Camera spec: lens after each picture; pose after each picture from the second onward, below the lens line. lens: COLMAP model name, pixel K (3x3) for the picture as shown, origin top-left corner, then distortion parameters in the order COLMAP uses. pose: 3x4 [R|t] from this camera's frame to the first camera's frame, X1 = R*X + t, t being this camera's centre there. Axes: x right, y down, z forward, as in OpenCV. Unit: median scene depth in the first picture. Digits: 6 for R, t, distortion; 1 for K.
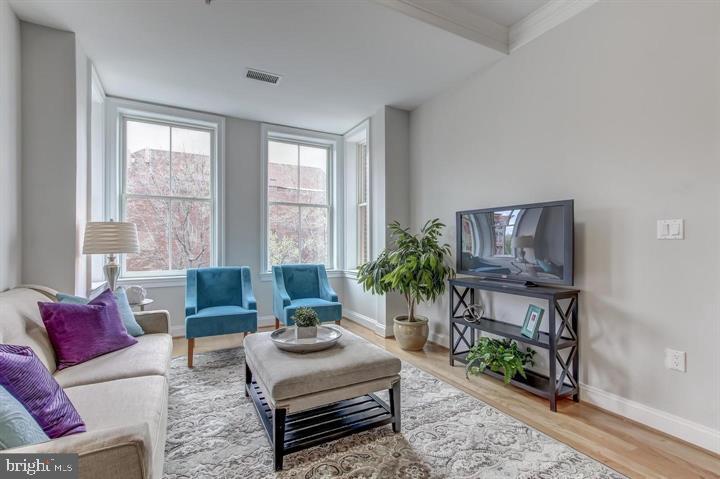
lens RADIAL K [[329.0, 0, 359.6], [0, 329.0, 247.4], [0, 0, 1]] dist [-0.000080, -0.000122]
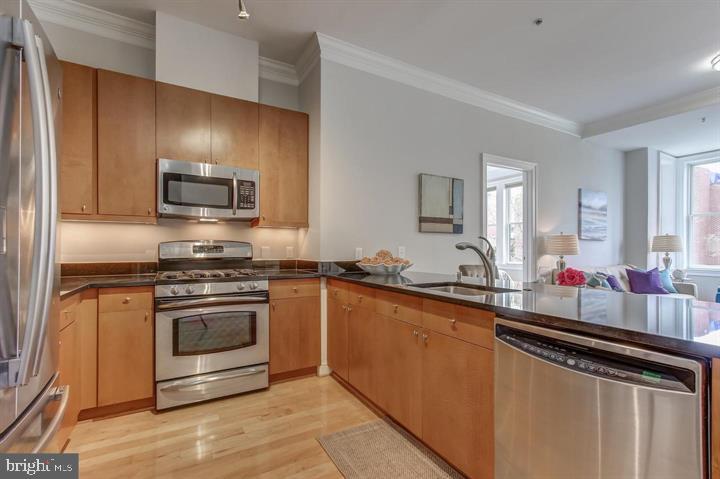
lens RADIAL K [[329.0, 0, 359.6], [0, 329.0, 247.4], [0, 0, 1]] dist [-0.000080, -0.000122]
pose [[0.025875, 0.000164, -0.999665, 1.093897], [-0.004705, 0.999989, 0.000042, 0.002522], [0.999654, 0.004702, 0.025875, -0.821047]]
